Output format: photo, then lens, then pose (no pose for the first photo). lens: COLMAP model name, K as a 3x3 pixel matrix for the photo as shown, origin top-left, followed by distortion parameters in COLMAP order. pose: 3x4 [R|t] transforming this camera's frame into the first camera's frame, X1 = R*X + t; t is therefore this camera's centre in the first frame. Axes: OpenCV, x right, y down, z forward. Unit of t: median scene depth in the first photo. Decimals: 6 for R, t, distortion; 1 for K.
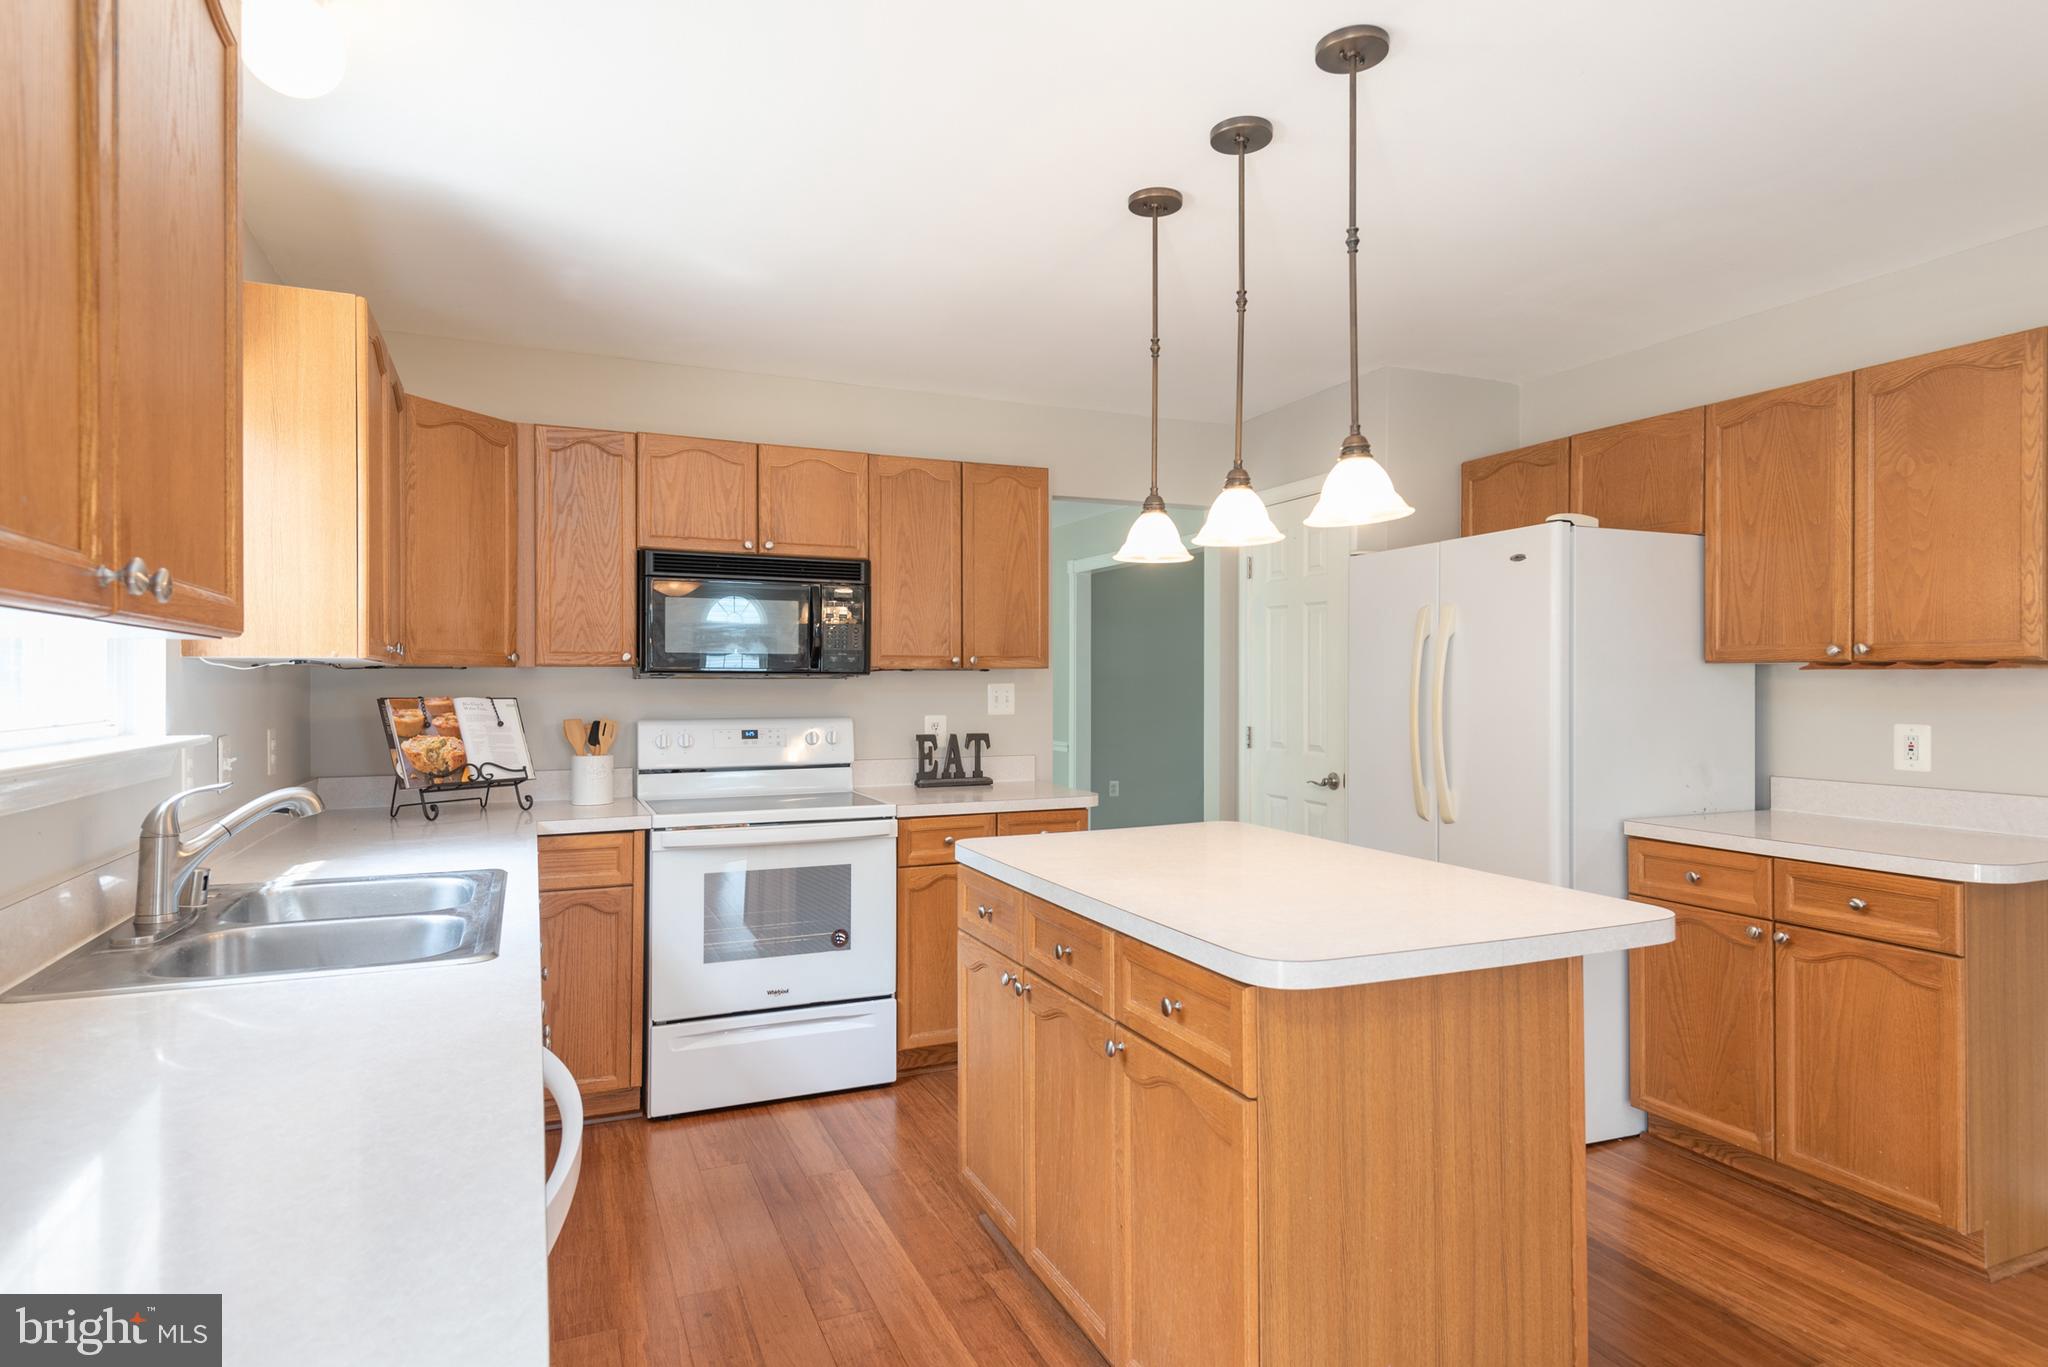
lens RADIAL K [[1121.7, 0, 1024.0], [0, 1121.7, 683.5], [0, 0, 1]] dist [0.038485, -0.022843]
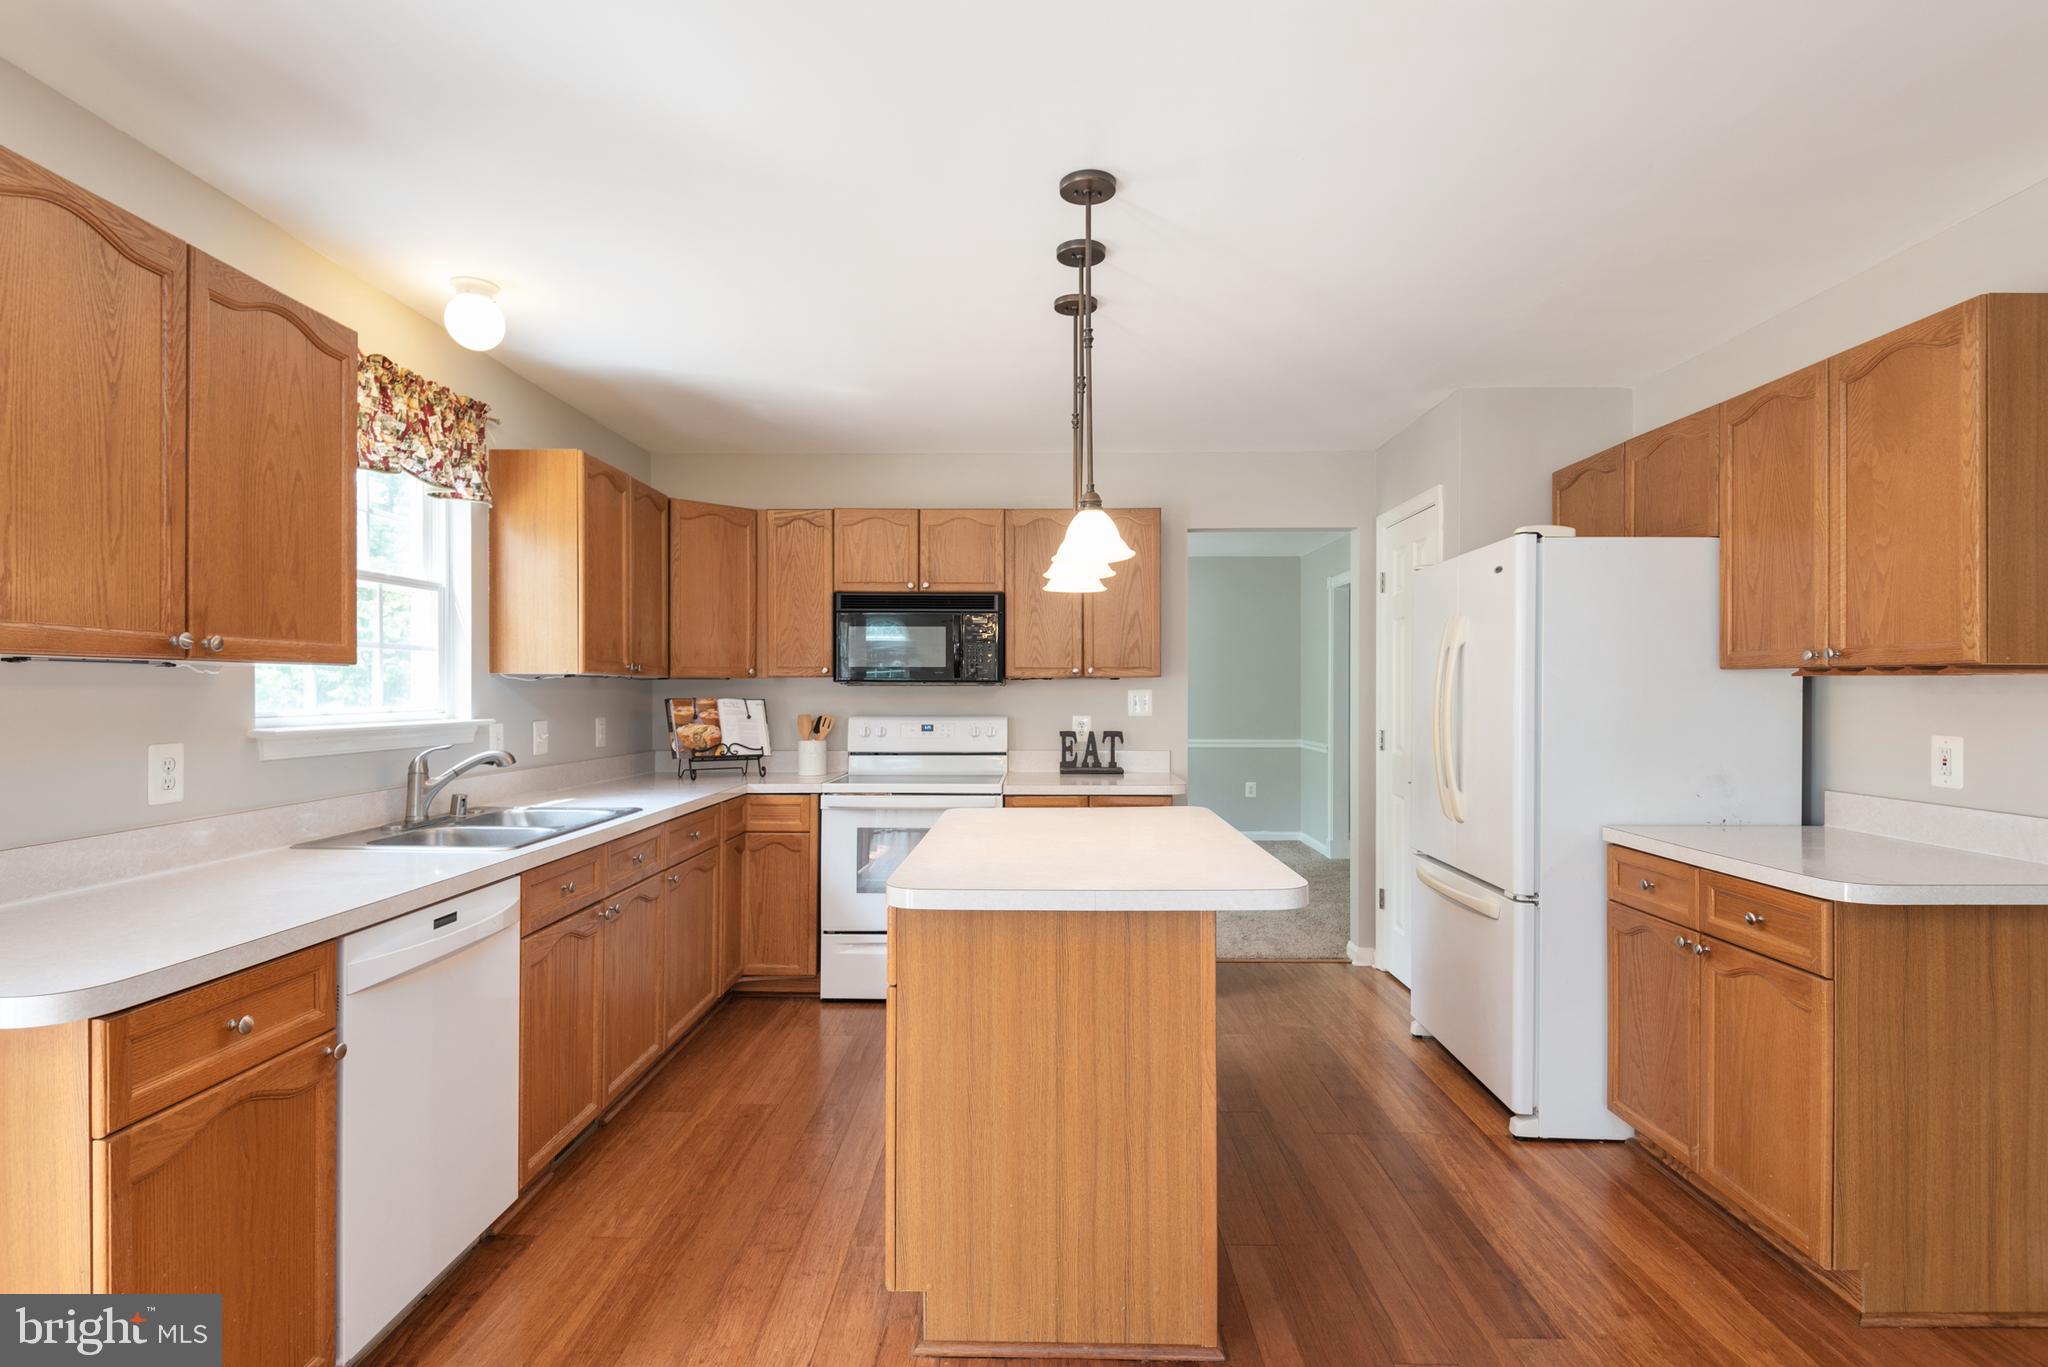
lens RADIAL K [[1009.1, 0, 1023.7], [0, 1009.1, 691.5], [0, 0, 1]] dist [0.026467, -0.024099]
pose [[0.908292, 0.001836, -0.418333, 0.431362], [-0.001344, 0.999998, 0.001469, 0.000458], [0.418334, -0.000772, 0.908293, -0.035726]]
